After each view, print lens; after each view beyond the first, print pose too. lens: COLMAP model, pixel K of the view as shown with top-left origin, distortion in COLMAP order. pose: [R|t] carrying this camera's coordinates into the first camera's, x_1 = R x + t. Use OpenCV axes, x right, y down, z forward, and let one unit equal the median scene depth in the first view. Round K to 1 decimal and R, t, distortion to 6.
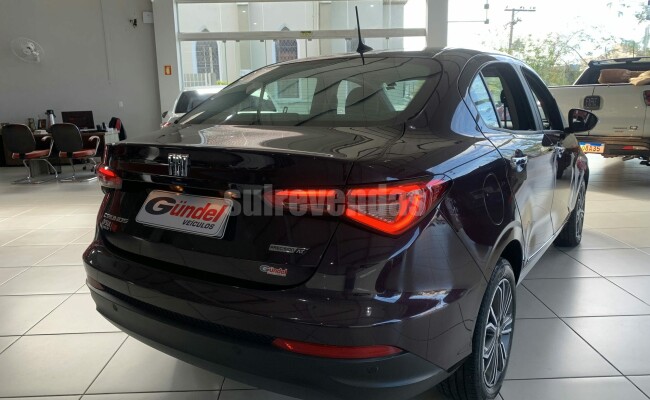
lens RADIAL K [[494.8, 0, 331.7], [0, 494.8, 201.4], [0, 0, 1]] dist [0.024093, -0.006741]
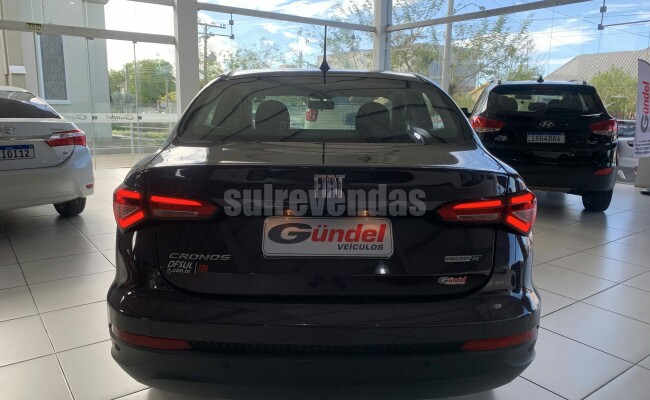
lens RADIAL K [[494.8, 0, 331.7], [0, 494.8, 201.4], [0, 0, 1]] dist [0.024093, -0.006741]
pose [[0.840011, -0.069285, 0.538127, -0.645884], [0.079408, 0.996833, 0.004389, -0.039639], [-0.536727, 0.039045, 0.842852, 0.168495]]
